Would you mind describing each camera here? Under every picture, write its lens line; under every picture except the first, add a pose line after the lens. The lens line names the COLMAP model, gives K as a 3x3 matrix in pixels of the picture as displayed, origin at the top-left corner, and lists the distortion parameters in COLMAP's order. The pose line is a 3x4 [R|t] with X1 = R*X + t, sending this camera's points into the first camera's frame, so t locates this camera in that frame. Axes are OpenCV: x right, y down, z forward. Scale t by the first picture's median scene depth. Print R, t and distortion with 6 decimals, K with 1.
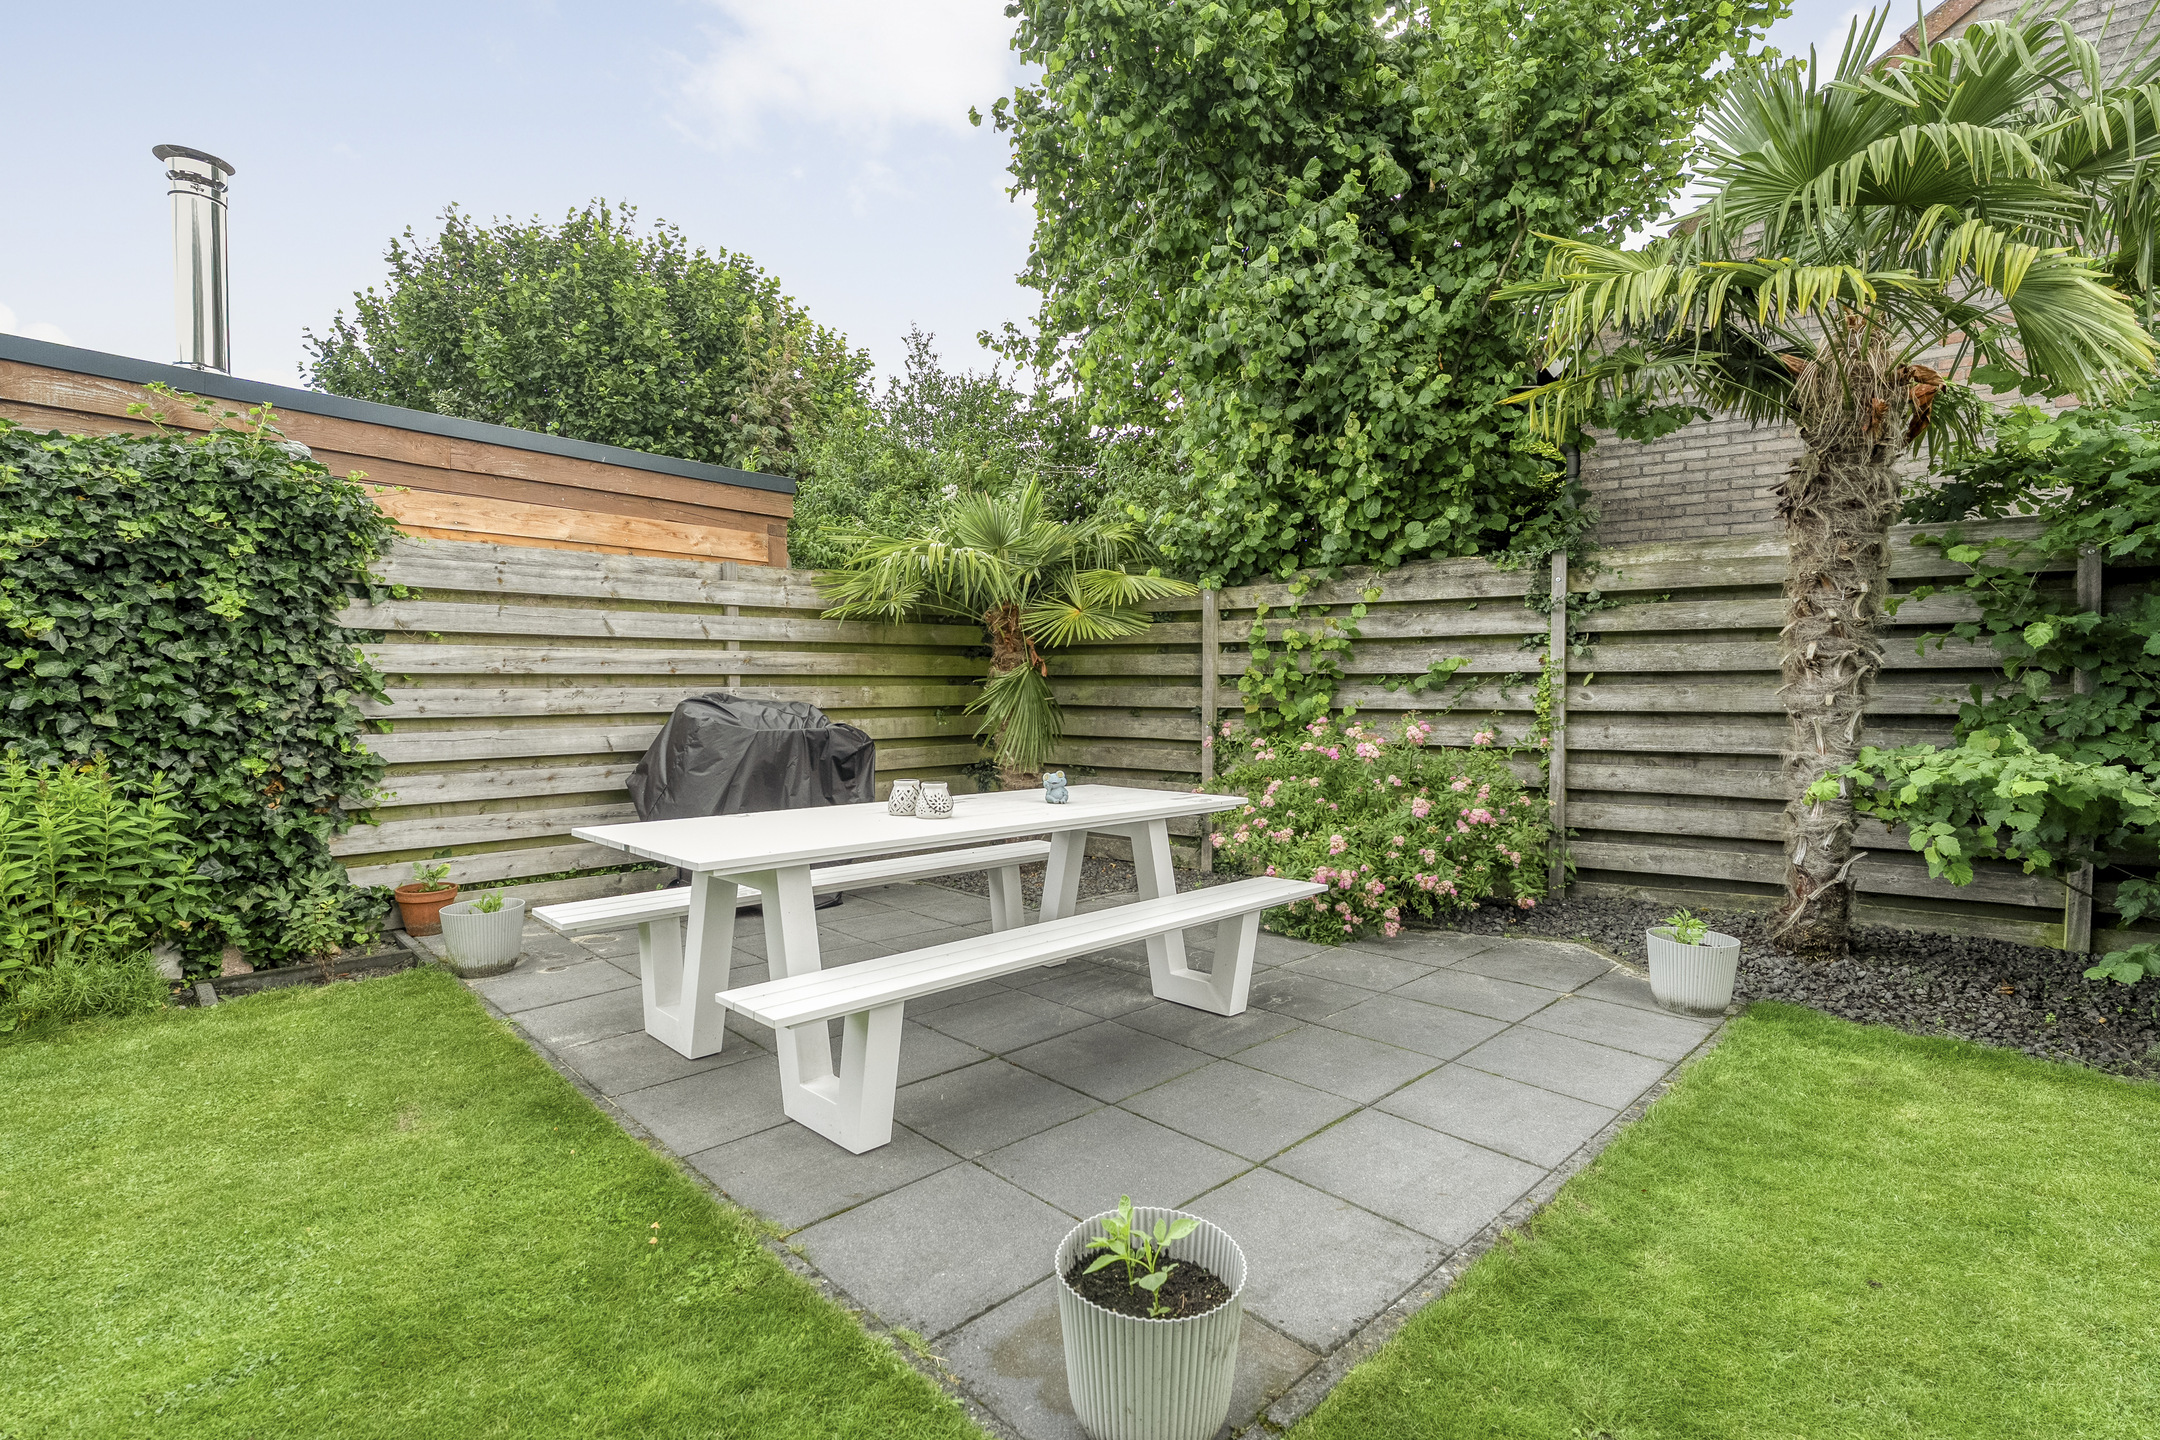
lens RADIAL K [[1023.1, 0, 1080.0], [0, 1023.1, 720.0], [0, 0, 1]] dist [-0.001863, -0.000151]
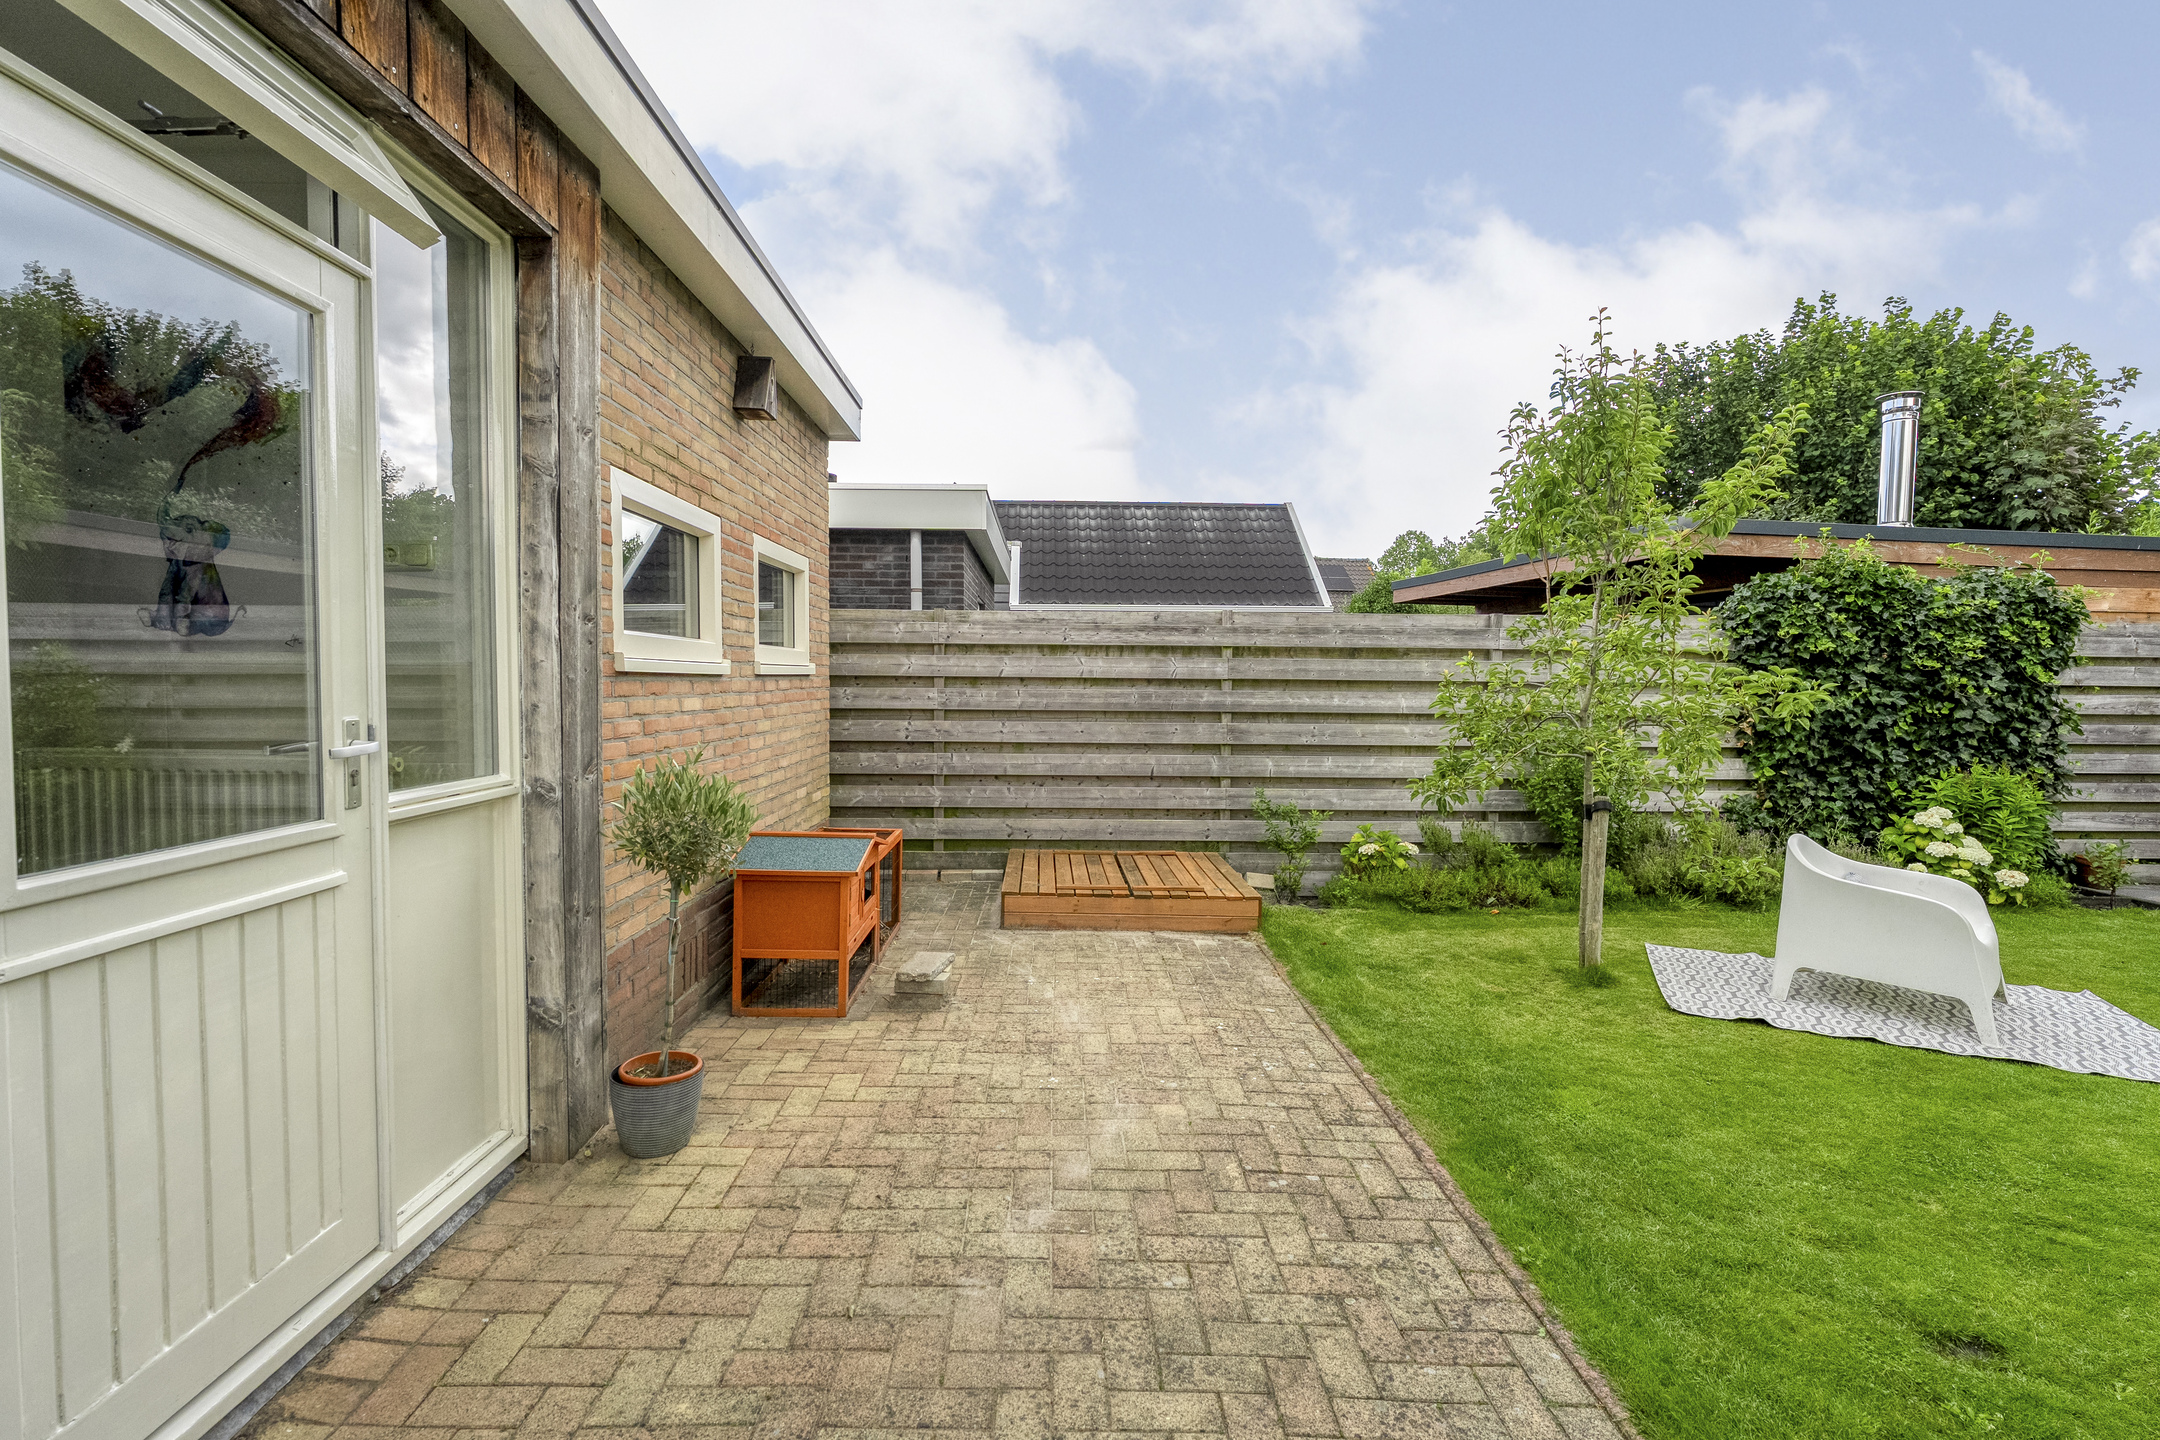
lens RADIAL K [[997.9, 0, 1080.0], [0, 997.9, 720.0], [0, 0, 1]] dist [-0.000941, -0.000028]
pose [[0.729011, 0.034589, -0.683627, -0.655435], [-0.034153, 0.999317, 0.014141, -0.007106], [0.683649, 0.013039, 0.729694, -0.973399]]
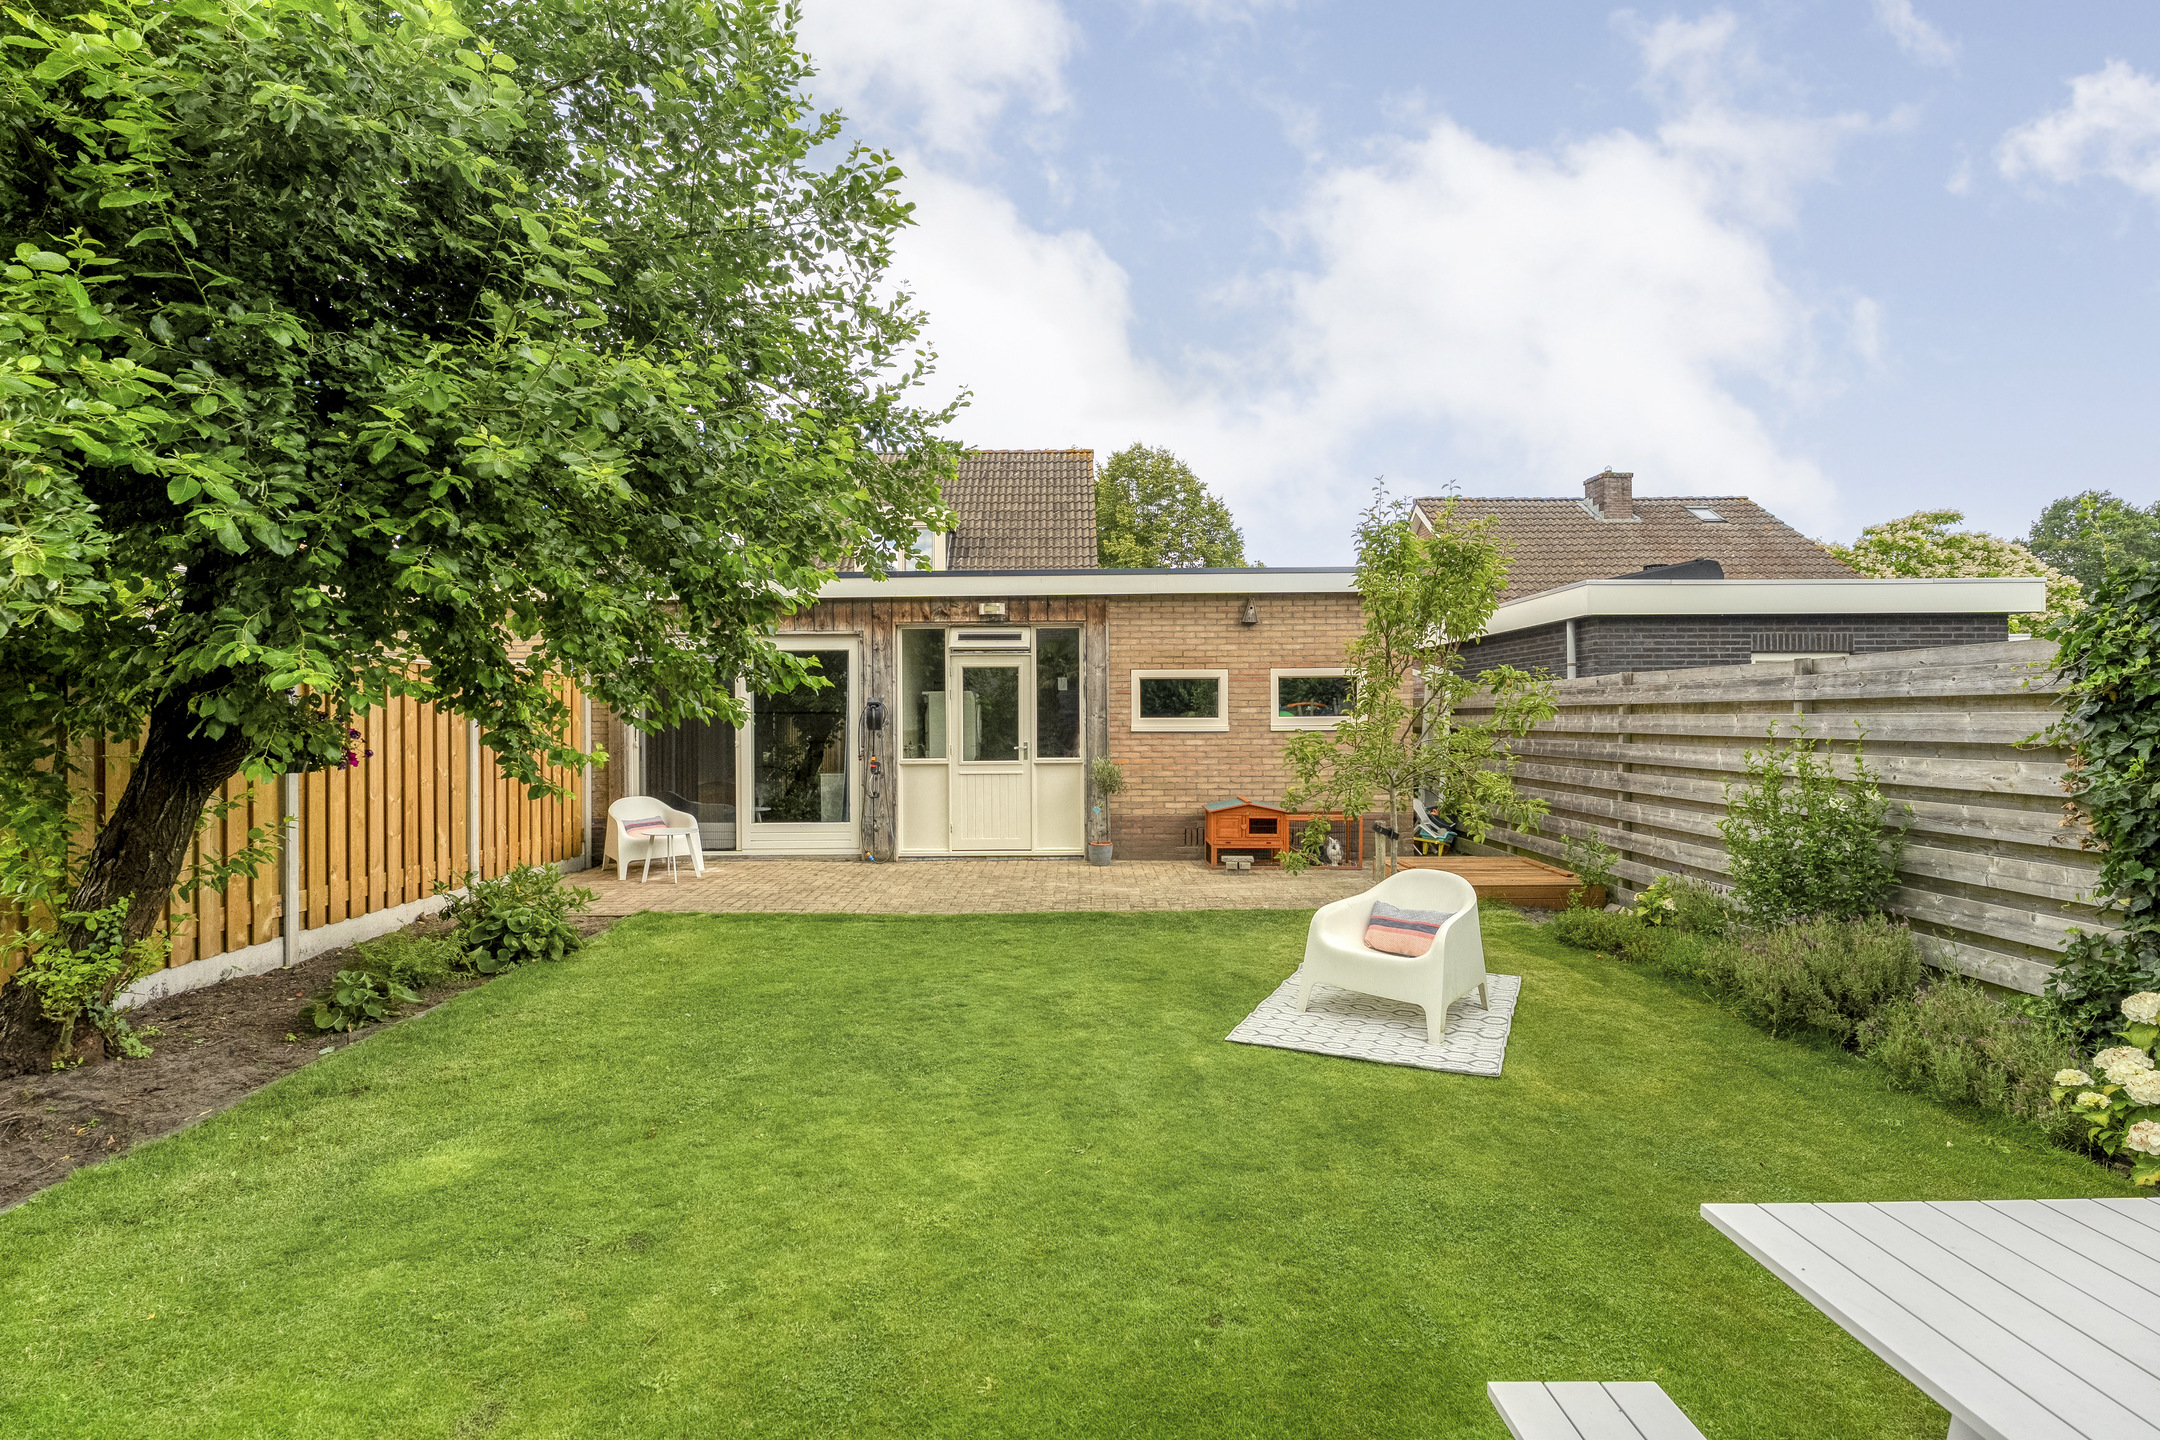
lens RADIAL K [[997.9, 0, 1080.0], [0, 997.9, 720.0], [0, 0, 1]] dist [-0.000941, -0.000028]
pose [[-0.697897, 0.004484, -0.716184, 0.199005], [-0.022111, 0.999369, 0.027804, -0.090240], [0.715856, 0.035240, -0.697358, 0.538714]]
